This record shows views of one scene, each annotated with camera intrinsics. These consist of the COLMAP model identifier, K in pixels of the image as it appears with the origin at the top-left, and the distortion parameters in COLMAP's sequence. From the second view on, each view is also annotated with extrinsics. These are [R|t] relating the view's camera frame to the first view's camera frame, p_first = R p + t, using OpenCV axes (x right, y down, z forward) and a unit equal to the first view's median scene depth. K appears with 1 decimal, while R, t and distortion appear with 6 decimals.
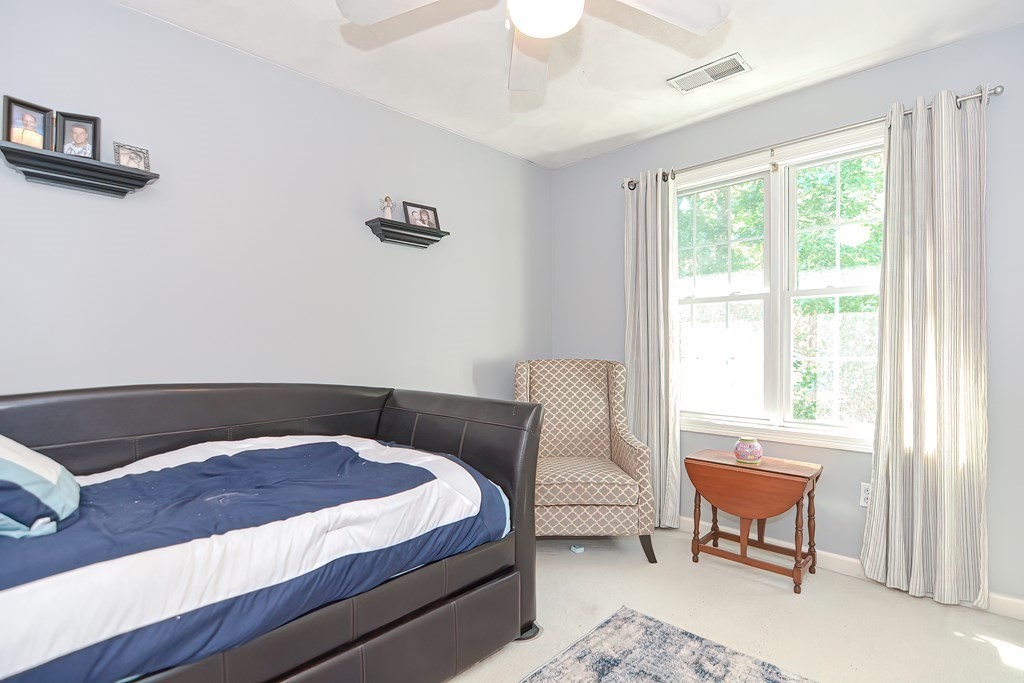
lens RADIAL K [[509.5, 0, 506.8], [0, 509.5, 344.2], [0, 0, 1]] dist [0.020061, -0.013695]
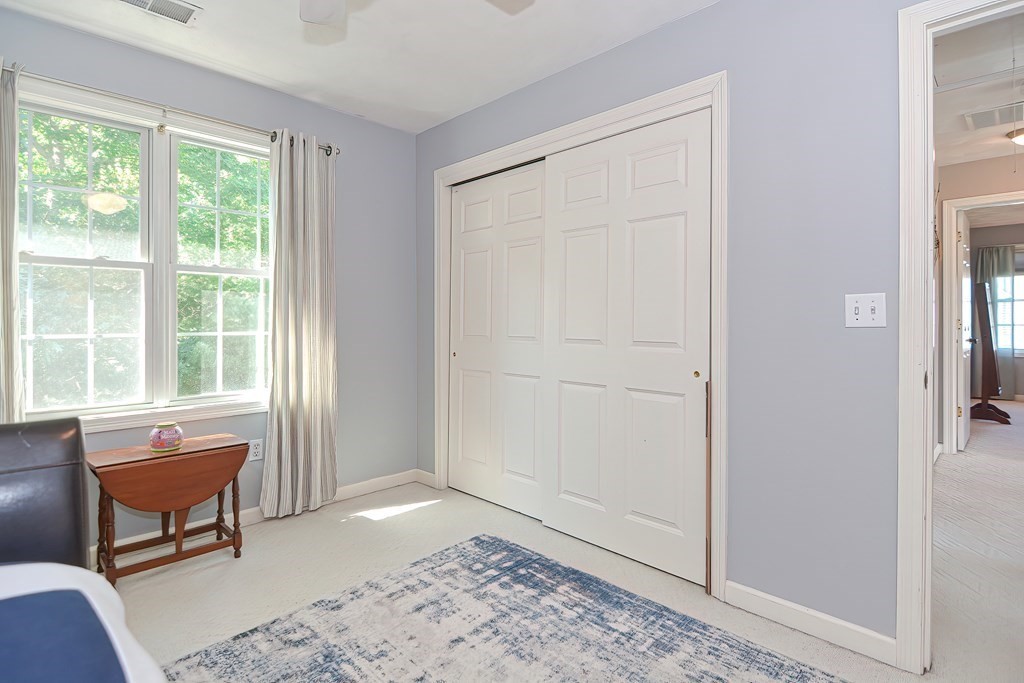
lens RADIAL K [[507.1, 0, 511.9], [0, 507.1, 325.4], [0, 0, 1]] dist [0.001439, -0.006466]
pose [[-0.007694, -0.001479, 0.999969, -0.470070], [-0.007157, 0.999973, 0.001424, 0.003982], [-0.999945, -0.007146, -0.007704, 0.443367]]
